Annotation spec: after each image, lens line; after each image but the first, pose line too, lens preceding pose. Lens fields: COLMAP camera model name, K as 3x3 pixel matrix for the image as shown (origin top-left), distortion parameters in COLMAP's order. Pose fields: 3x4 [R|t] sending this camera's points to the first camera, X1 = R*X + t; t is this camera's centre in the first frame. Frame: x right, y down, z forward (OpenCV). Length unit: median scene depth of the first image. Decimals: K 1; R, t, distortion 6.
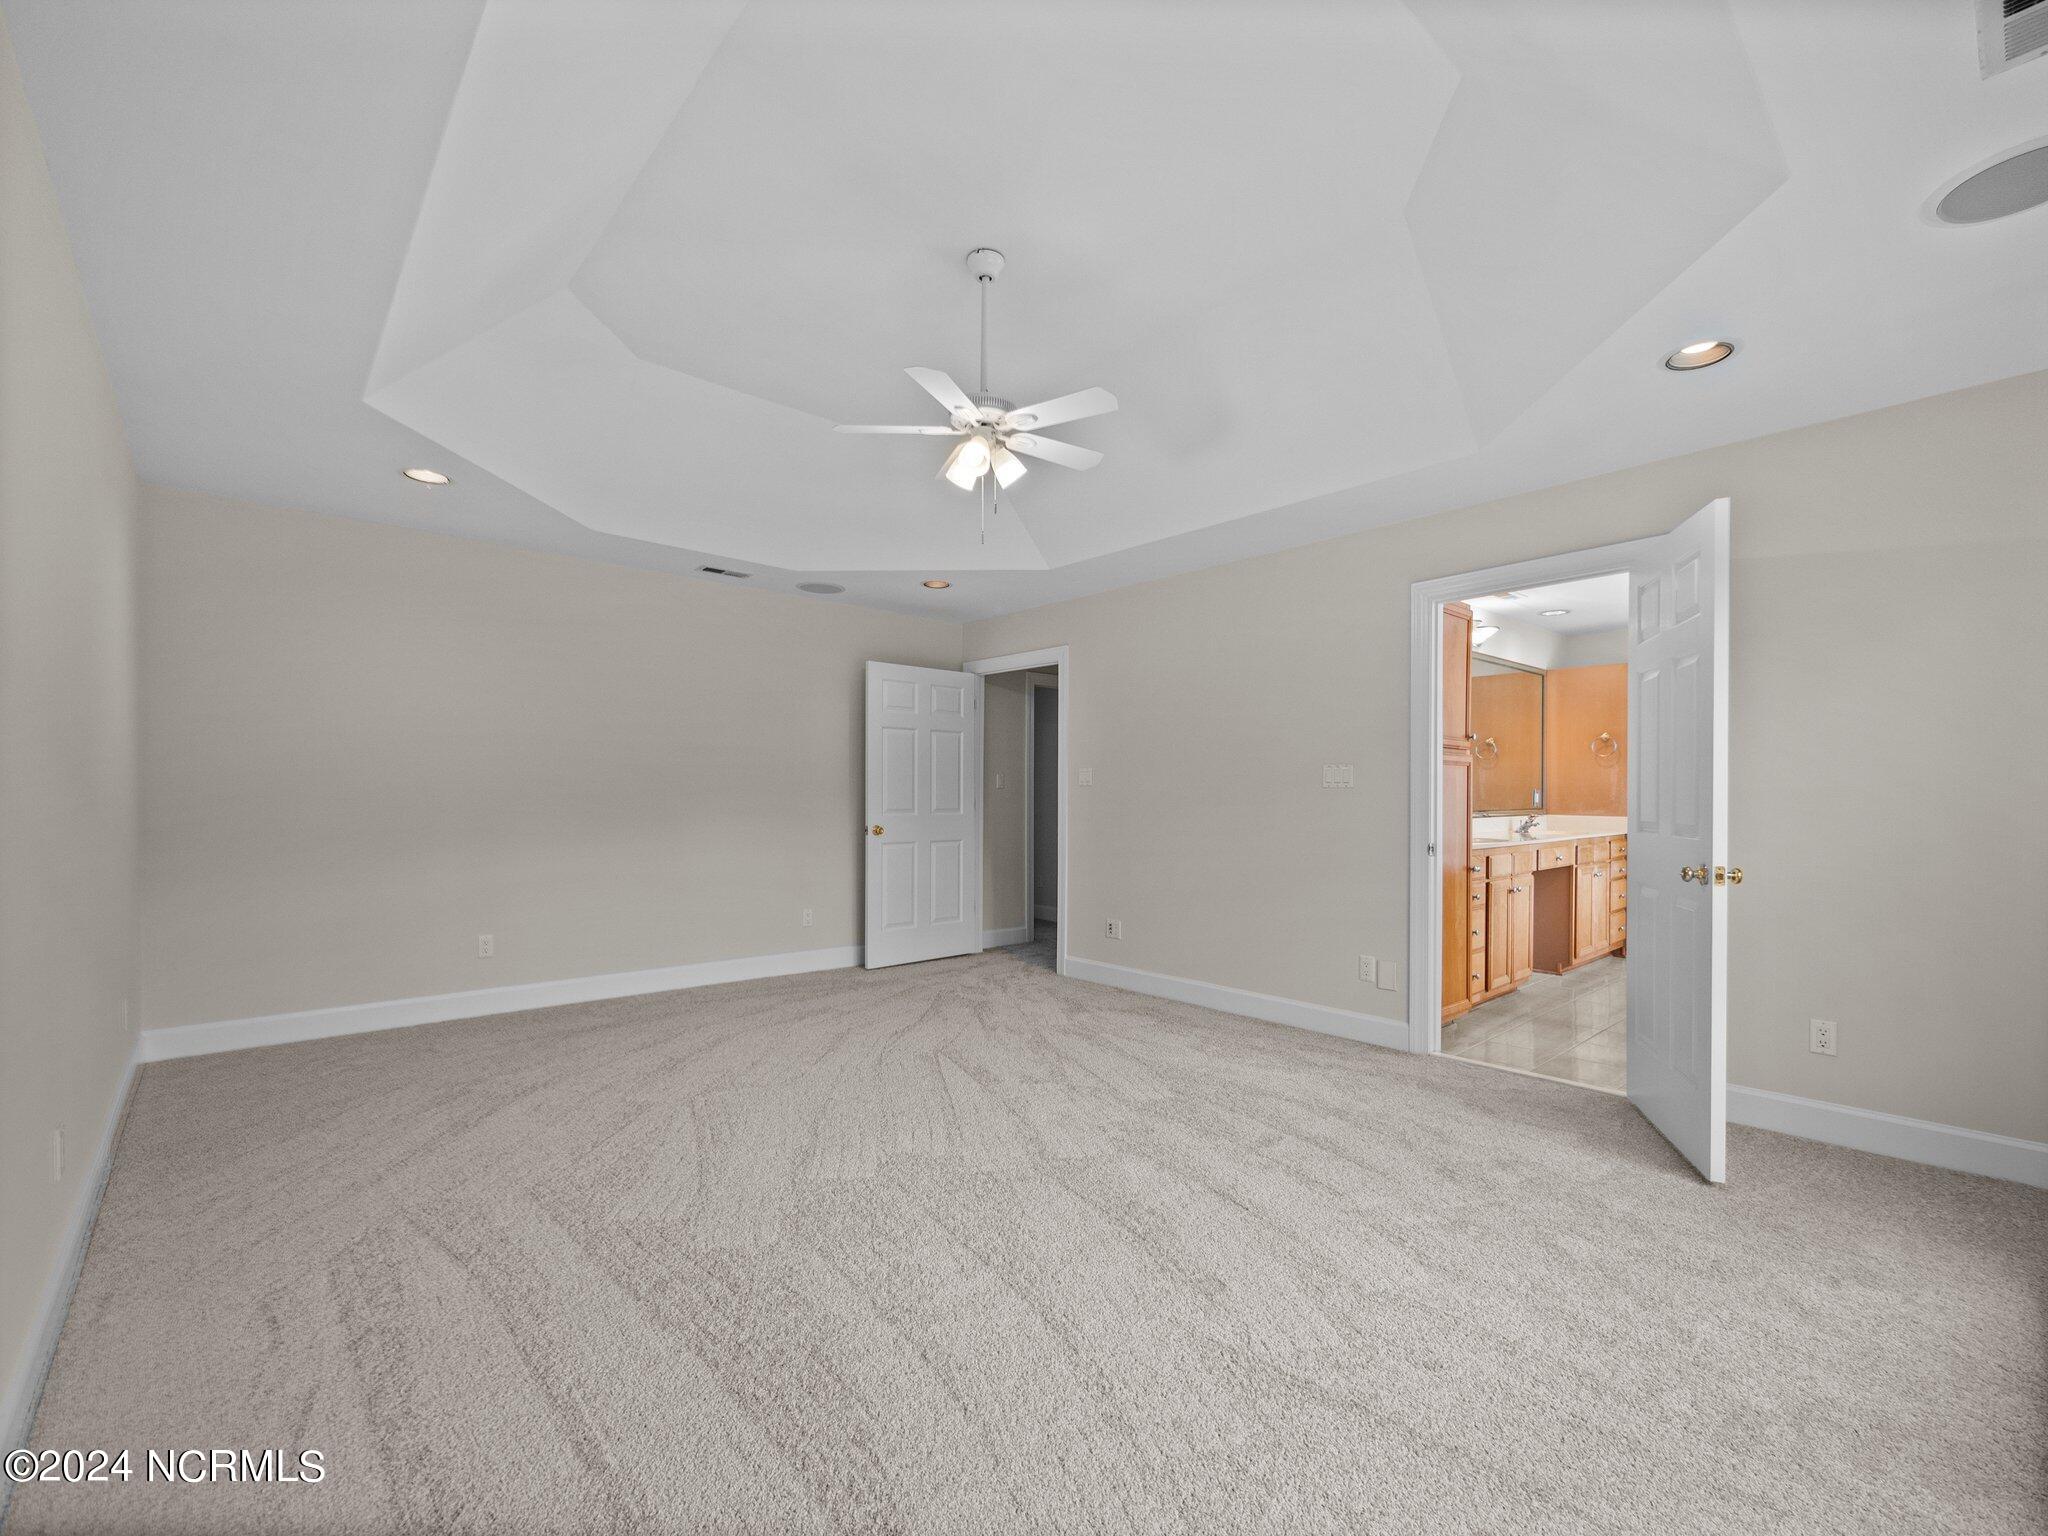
lens RADIAL K [[877.4, 0, 1031.0], [0, 877.4, 785.4], [0, 0, 1]] dist [0.001903, 0.000054]
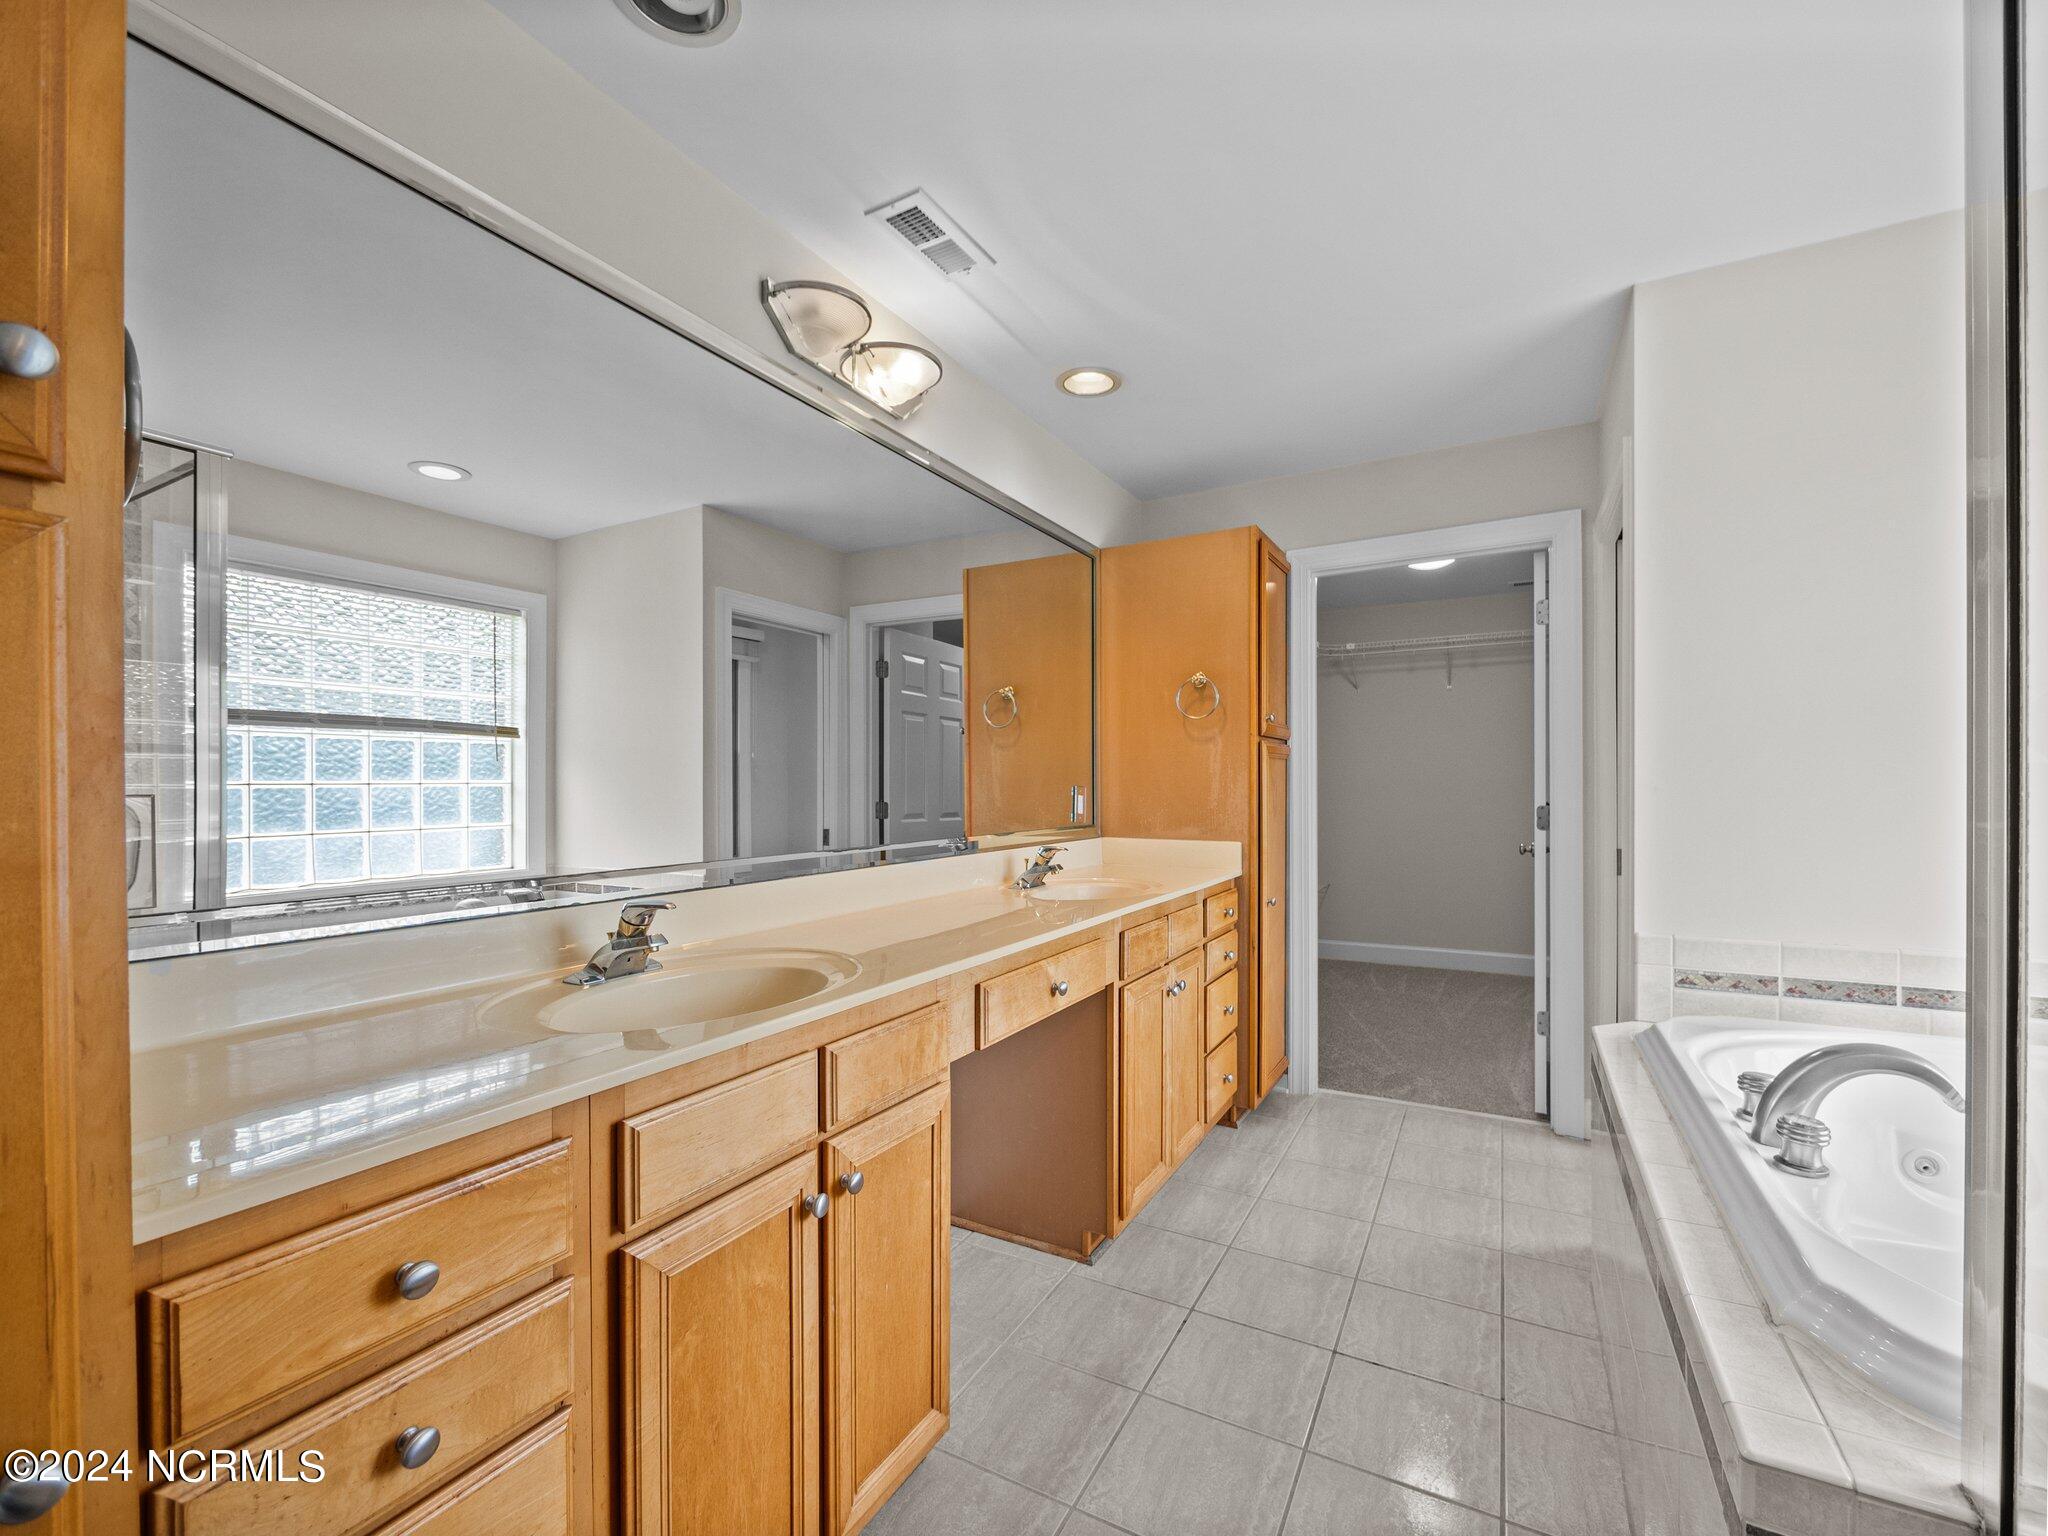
lens RADIAL K [[877.4, 0, 1017.5], [0, 877.4, 779.4], [0, 0, 1]] dist [0.001903, 0.000054]
pose [[0.943525, 0.002175, 0.331295, 0.407664], [0.000347, 0.999971, -0.007553, 0.004028], [-0.331302, 0.007241, 0.943497, 0.589695]]
